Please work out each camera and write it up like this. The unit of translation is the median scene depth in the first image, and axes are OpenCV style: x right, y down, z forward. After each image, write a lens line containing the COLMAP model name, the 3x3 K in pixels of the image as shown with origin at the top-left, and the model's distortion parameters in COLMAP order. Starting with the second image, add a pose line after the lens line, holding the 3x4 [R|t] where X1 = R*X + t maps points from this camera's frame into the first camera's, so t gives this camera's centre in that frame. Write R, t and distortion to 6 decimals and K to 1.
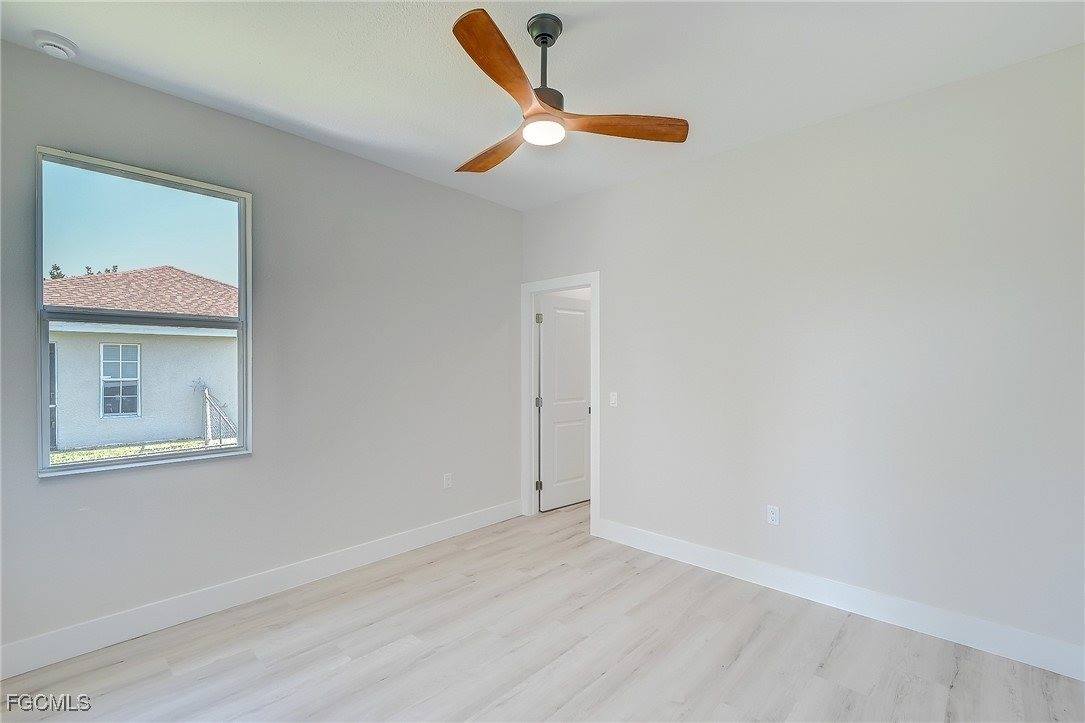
lens RADIAL K [[480.6, 0, 541.0], [0, 480.6, 362.8], [0, 0, 1]] dist [-0.002518, -0.000693]
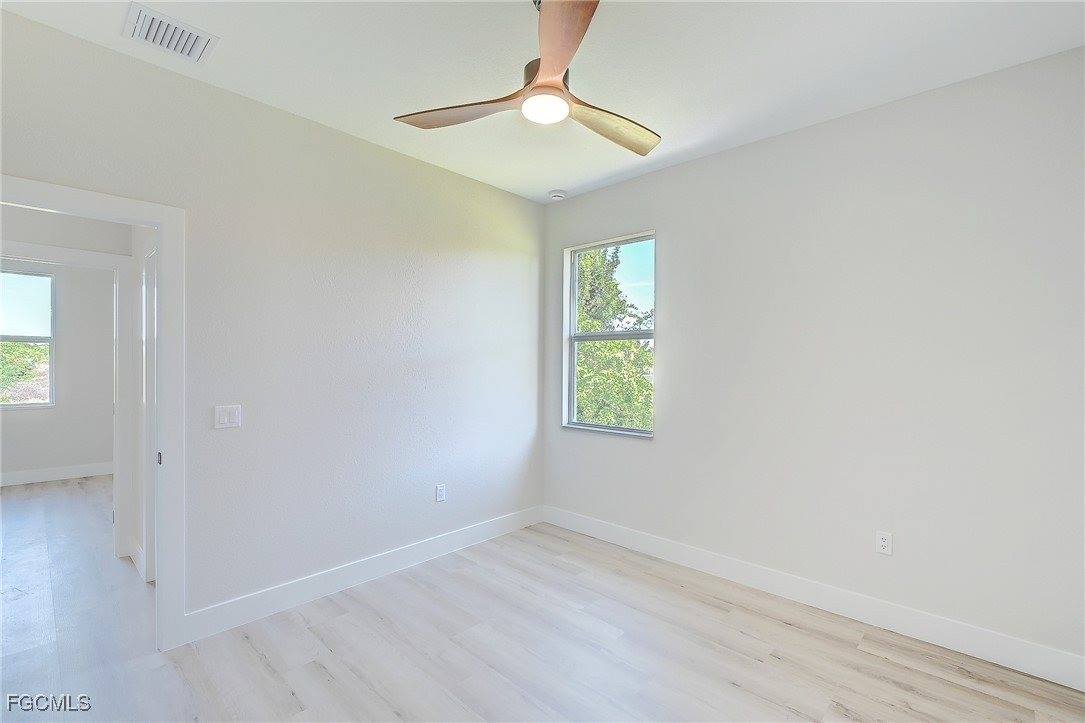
lens RADIAL K [[480.6, 0, 542.0], [0, 480.6, 362.0], [0, 0, 1]] dist [-0.002518, -0.000693]
pose [[0.000791, -0.001368, -0.999999, 0.653100], [-0.004781, 0.999988, -0.001372, -0.005916], [0.999988, 0.004782, 0.000785, 0.711496]]
